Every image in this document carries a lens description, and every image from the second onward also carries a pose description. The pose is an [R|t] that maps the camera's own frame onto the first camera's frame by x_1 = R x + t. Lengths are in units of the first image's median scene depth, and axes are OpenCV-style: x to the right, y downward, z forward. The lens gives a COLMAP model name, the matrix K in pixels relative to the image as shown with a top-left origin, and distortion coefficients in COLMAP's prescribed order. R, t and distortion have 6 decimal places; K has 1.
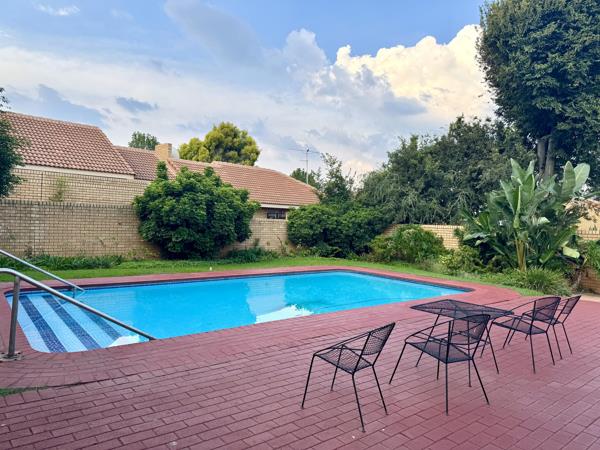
lens RADIAL K [[424.3, 0, 300.0], [0, 424.3, 225.0], [0, 0, 1]] dist [0.004721, 0.001939]
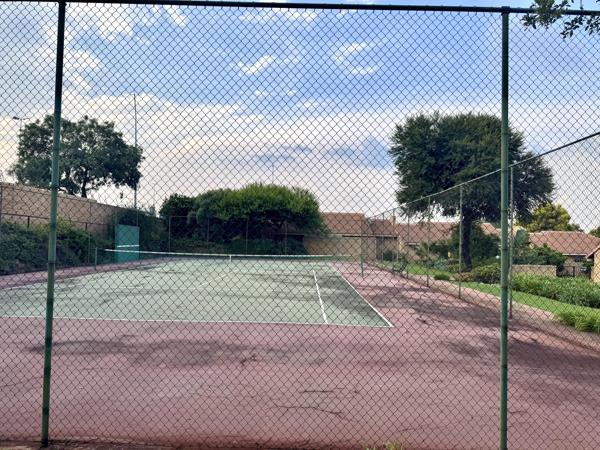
lens RADIAL K [[424.3, 0, 300.0], [0, 424.3, 225.0], [0, 0, 1]] dist [0.004721, 0.001939]
pose [[0.774883, -0.044525, -0.630535, 0.143142], [-0.006390, 0.996913, -0.078250, -0.015030], [0.632073, 0.064664, 0.772207, -1.031104]]
